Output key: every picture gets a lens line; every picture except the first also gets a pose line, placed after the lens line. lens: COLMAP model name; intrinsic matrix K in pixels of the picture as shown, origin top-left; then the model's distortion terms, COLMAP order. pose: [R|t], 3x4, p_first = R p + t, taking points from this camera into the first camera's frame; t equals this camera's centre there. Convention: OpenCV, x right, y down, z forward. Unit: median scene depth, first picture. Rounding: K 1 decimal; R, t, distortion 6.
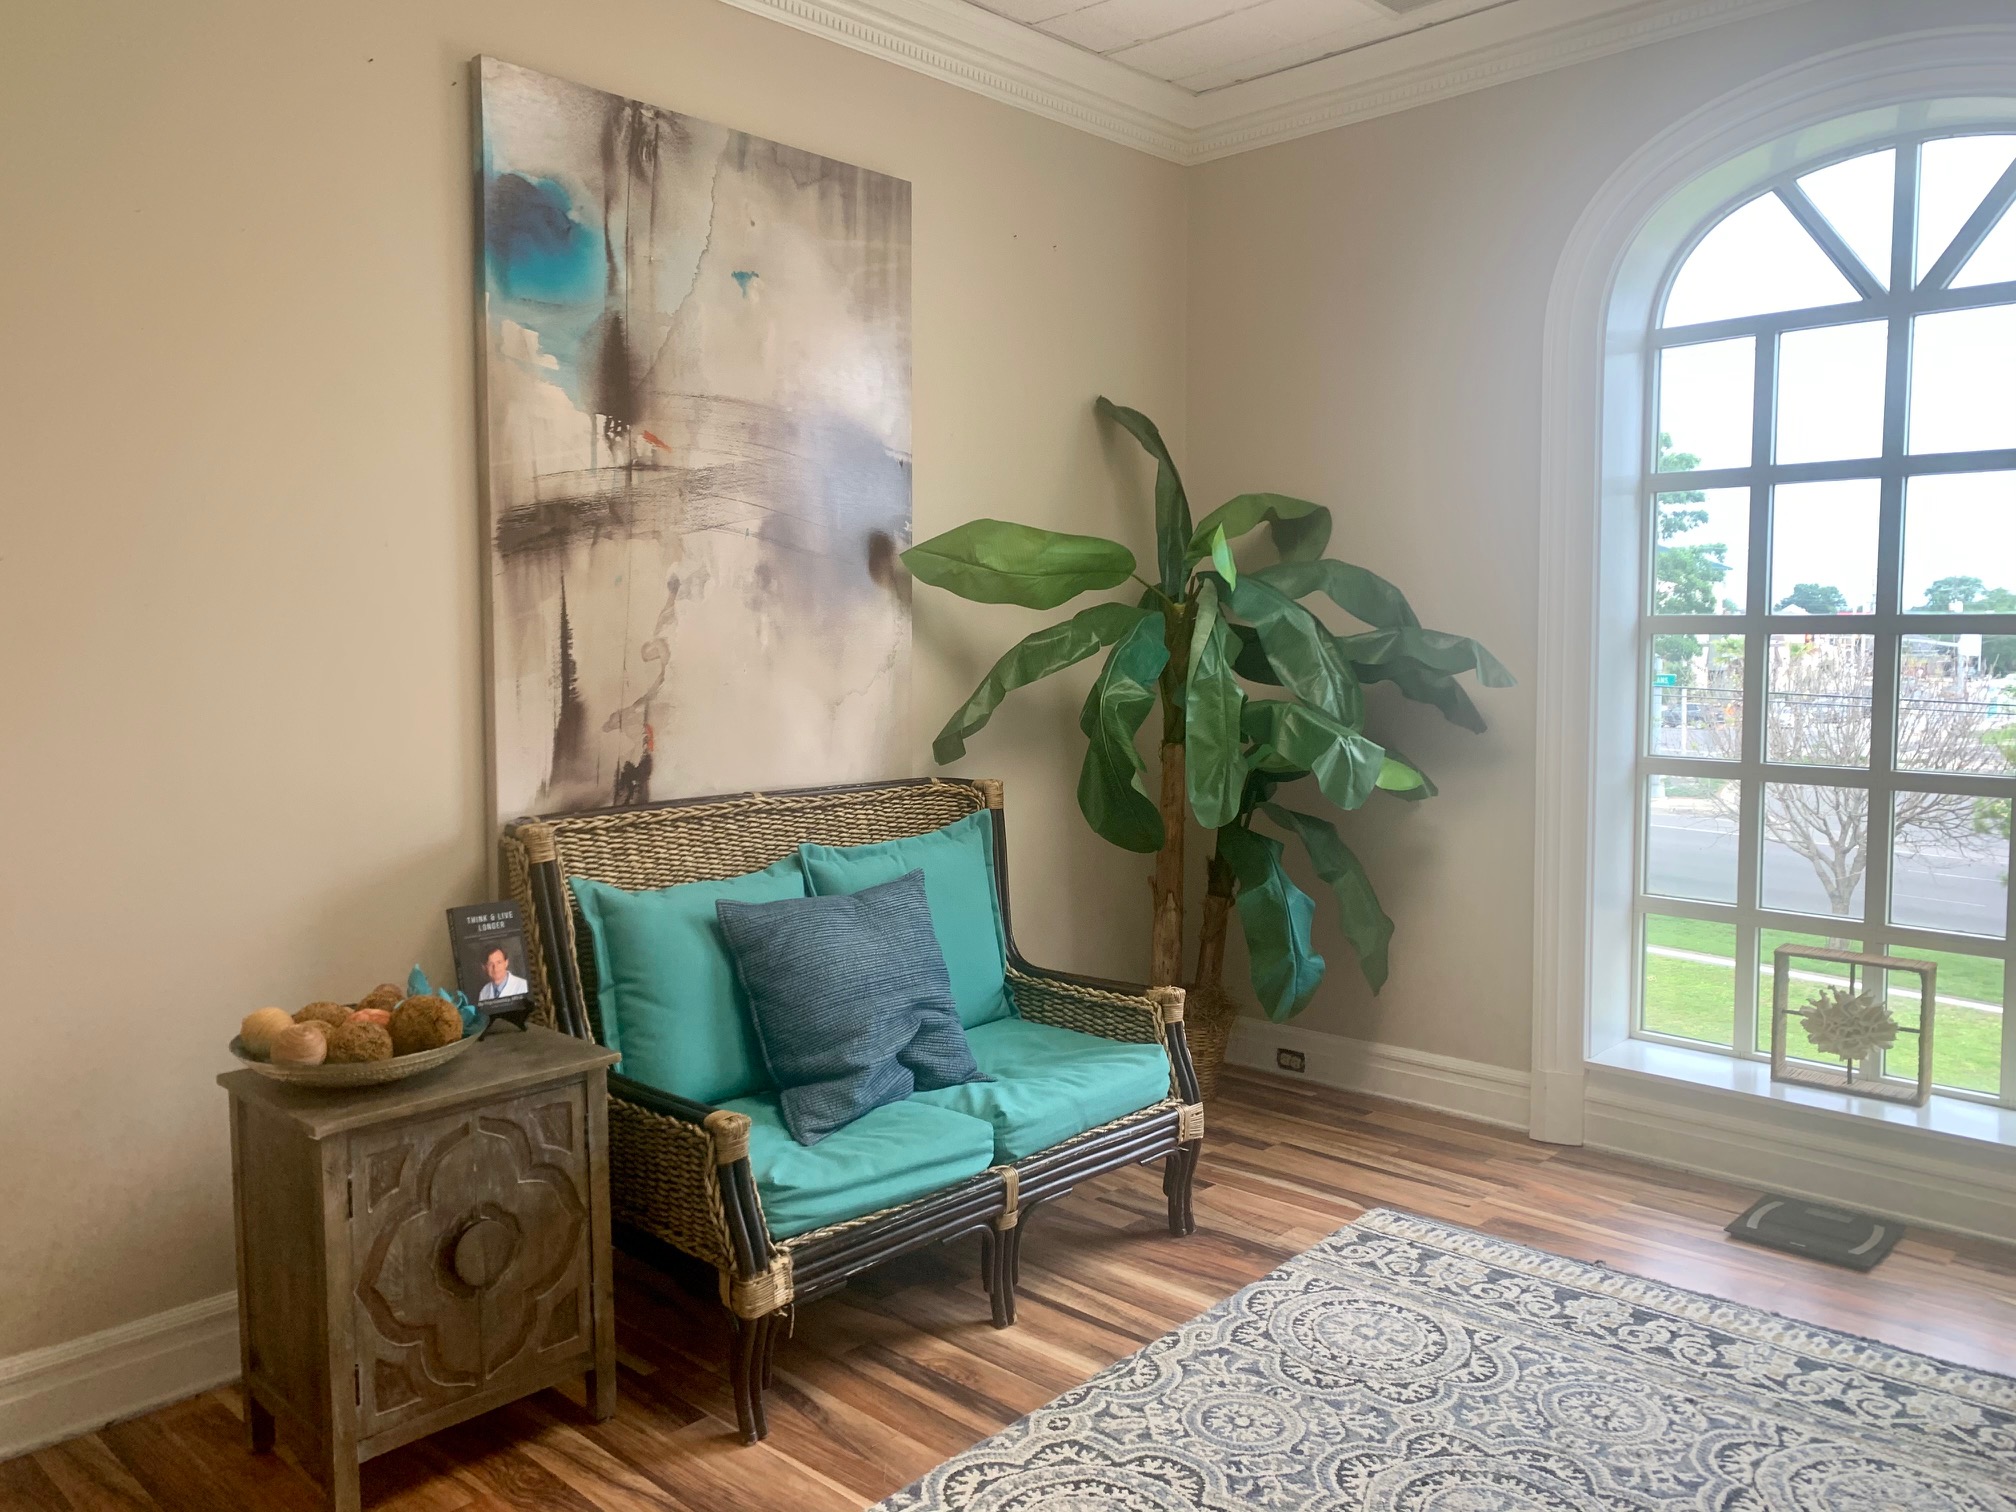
lens RADIAL K [[1535.5, 0, 1009.6], [0, 1535.5, 757.2], [0, 0, 1]] dist [-0.003486, -0.006134]
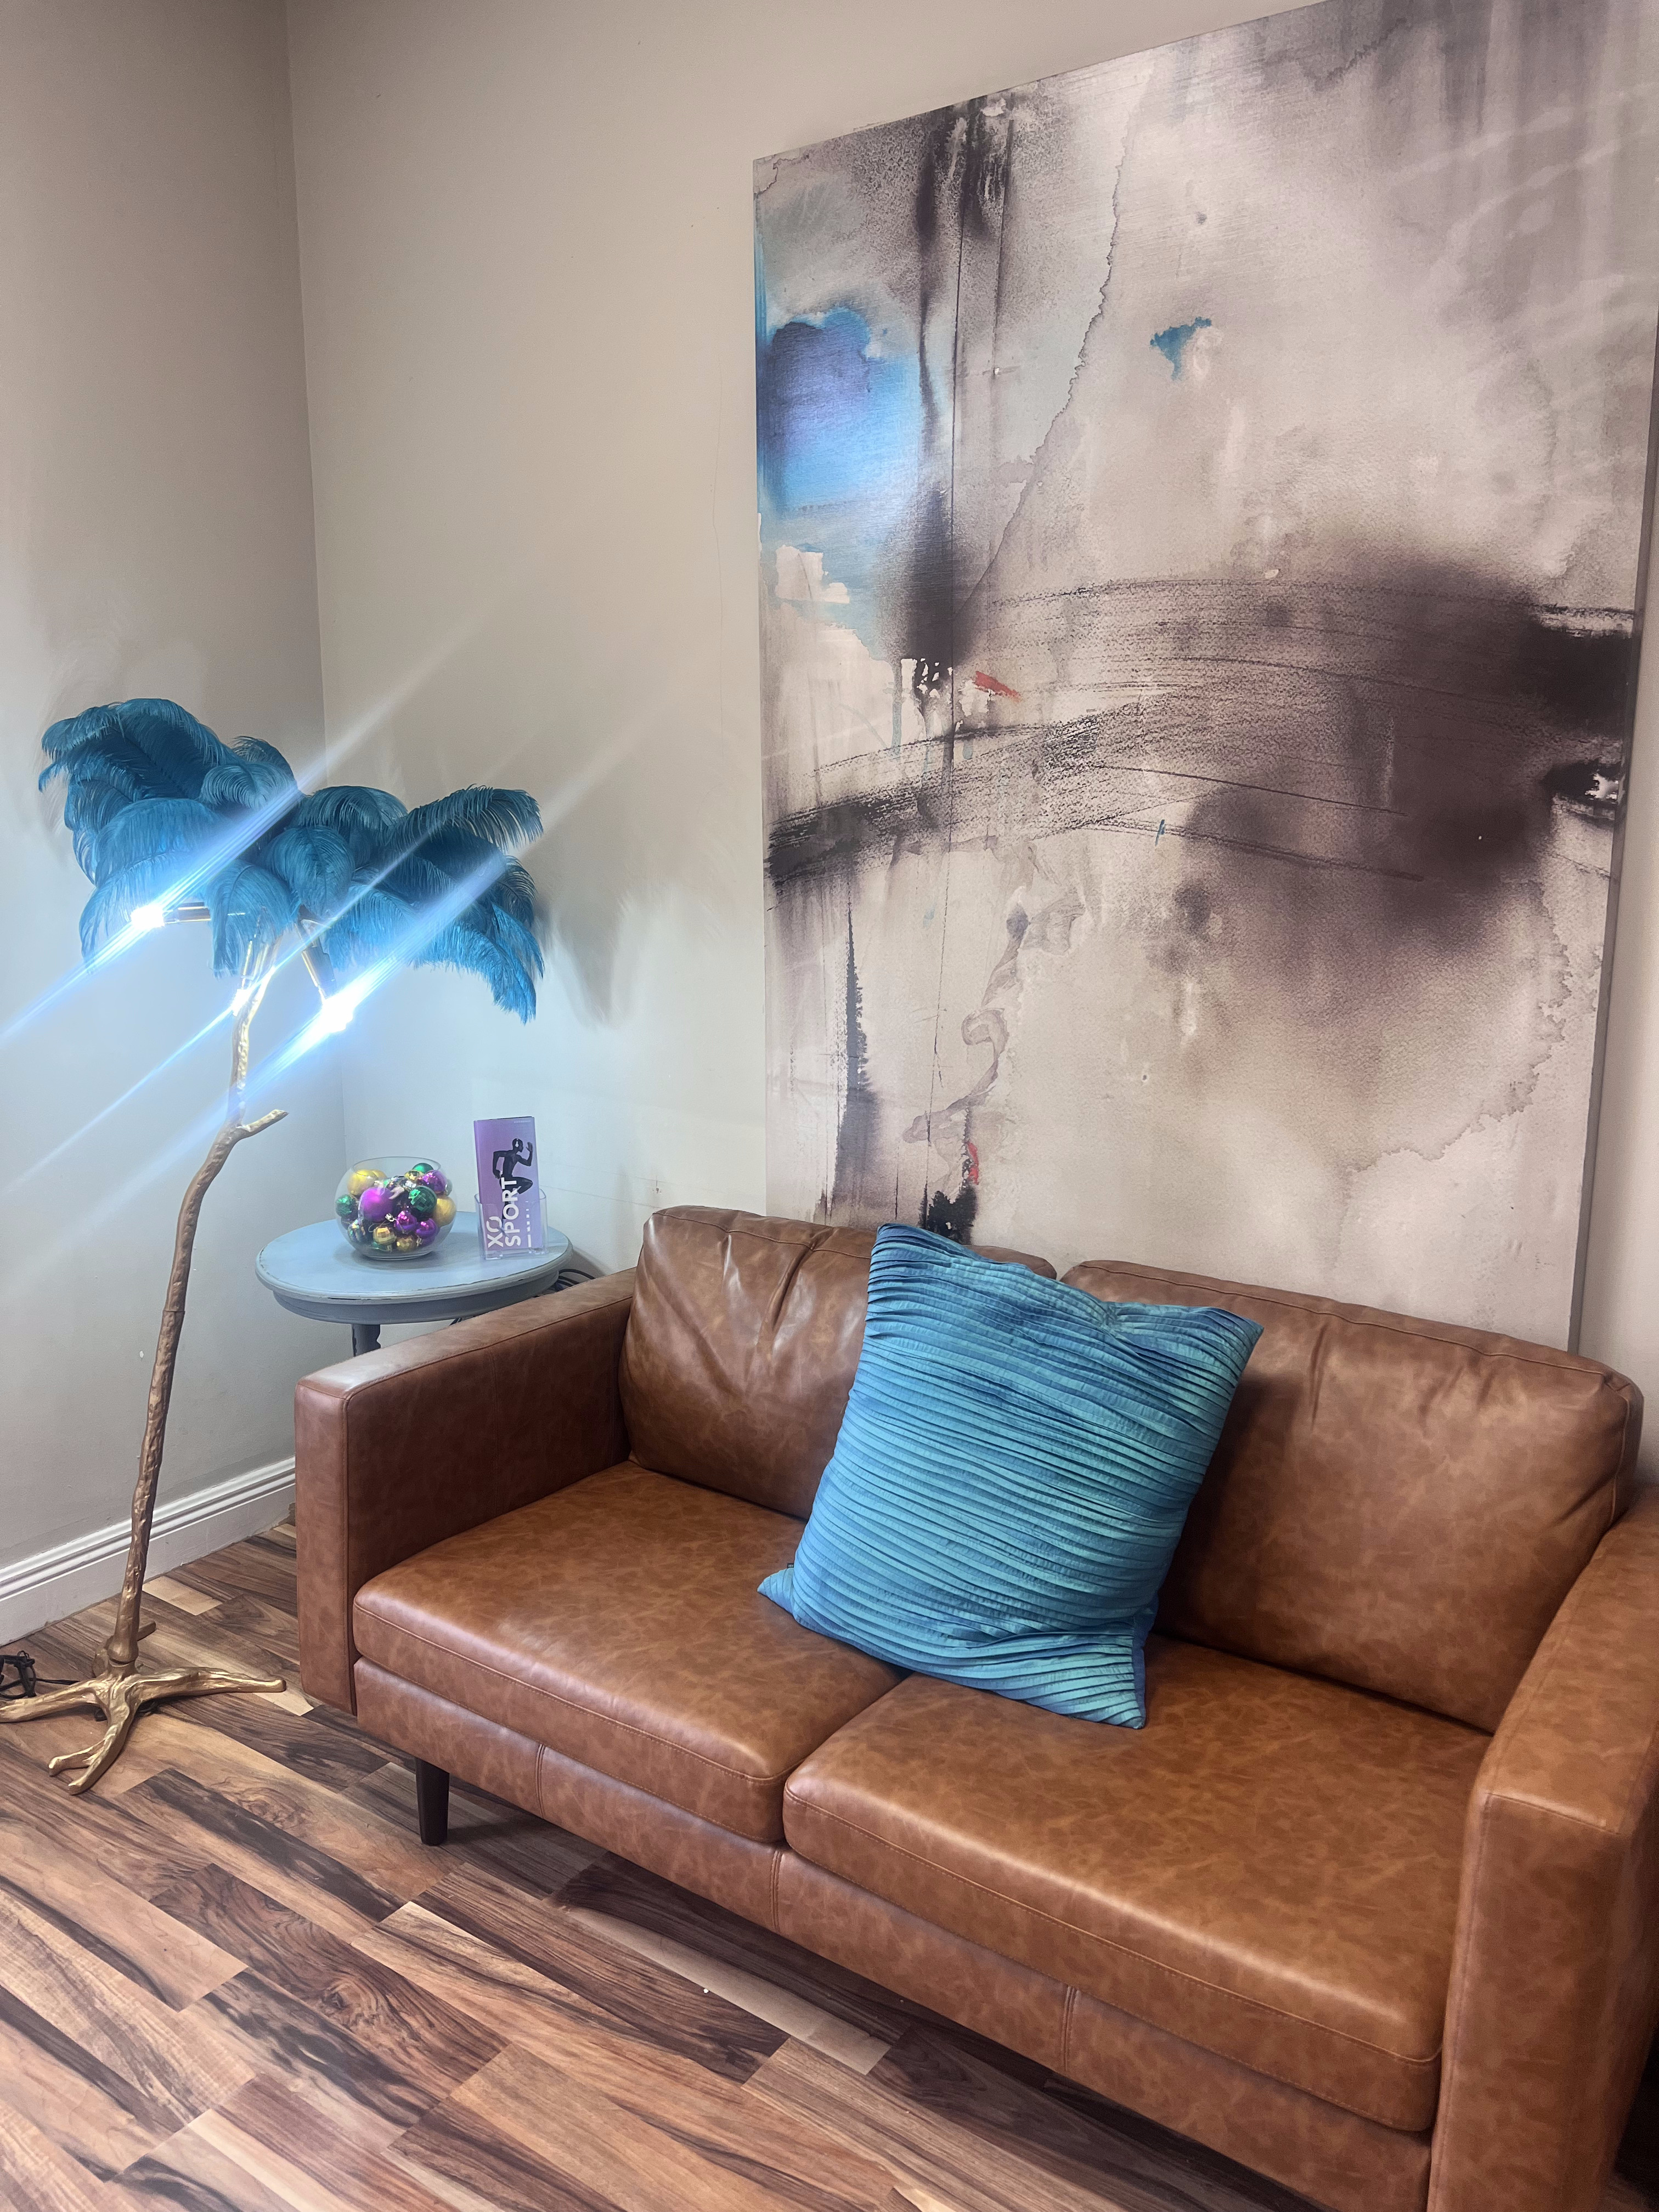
lens RADIAL K [[1643.7, 0, 831.3], [0, 1643.7, 1113.5], [0, 0, 1]] dist [-0.005538, -0.010383]
pose [[0.150106, 0.188645, -0.970506, 0.420349], [-0.053430, 0.981741, 0.182565, -0.155712], [0.987225, 0.024450, 0.157445, 0.840387]]
